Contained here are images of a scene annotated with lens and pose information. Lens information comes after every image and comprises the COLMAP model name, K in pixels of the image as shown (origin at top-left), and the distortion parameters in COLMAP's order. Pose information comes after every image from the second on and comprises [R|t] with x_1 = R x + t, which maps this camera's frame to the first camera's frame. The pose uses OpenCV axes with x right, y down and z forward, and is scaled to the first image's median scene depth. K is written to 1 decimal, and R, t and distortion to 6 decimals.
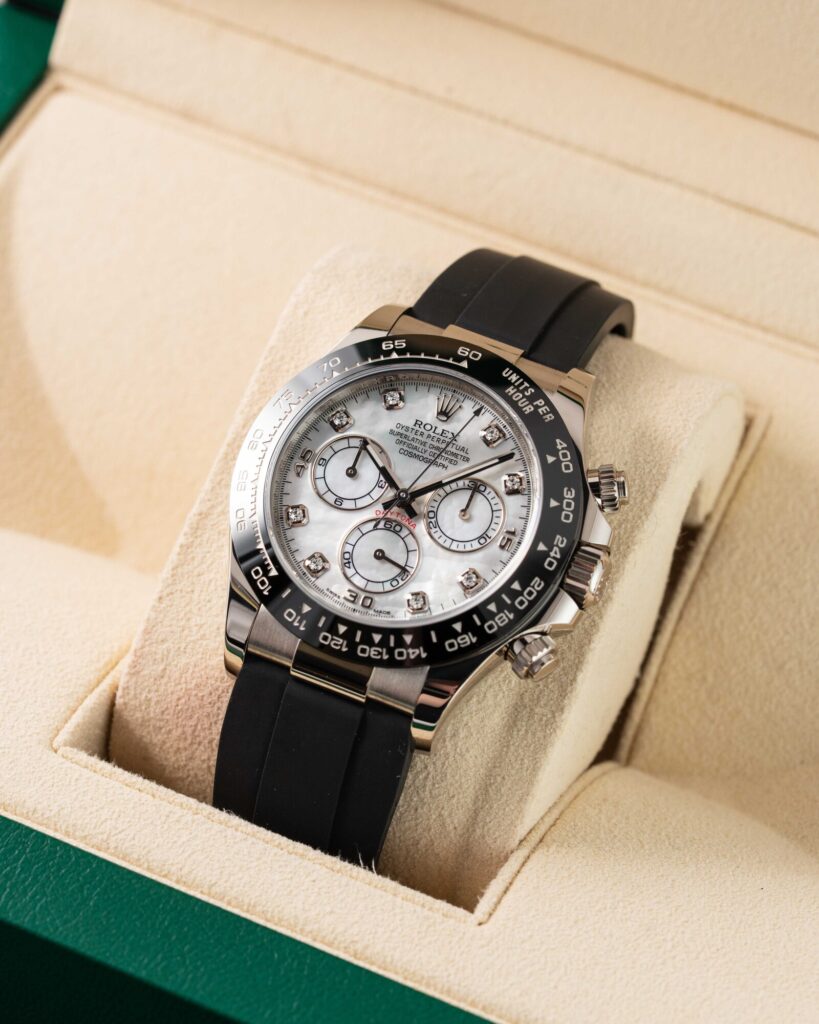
lens RADIAL K [[5264.4, 0, 409.5], [0, 5264.4, 512.0], [0, 0, 1]] dist [0.073387, -2.995760]
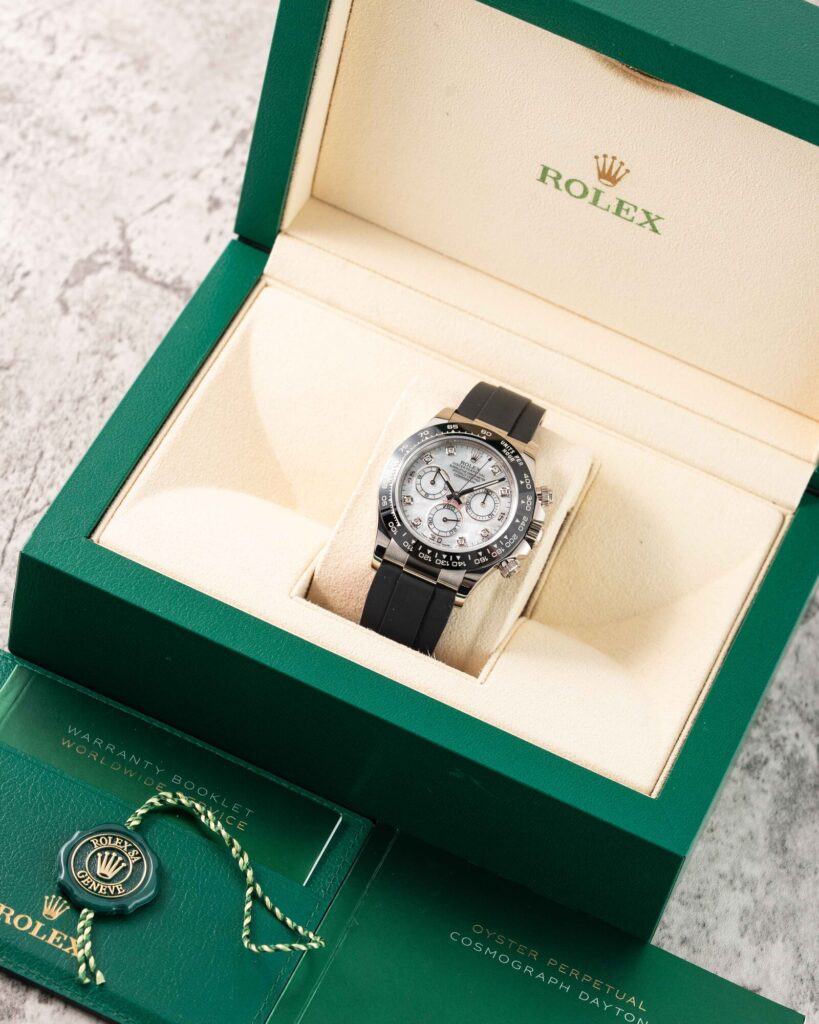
lens RADIAL K [[5264.4, 0, 409.5], [0, 5264.4, 512.0], [0, 0, 1]] dist [0.073387, -2.995760]
pose [[0.989630, 0.058197, 0.131324, -0.318518], [-0.060966, 0.997992, 0.017158, -0.033208], [-0.130062, -0.024986, 0.991191, -1.248199]]
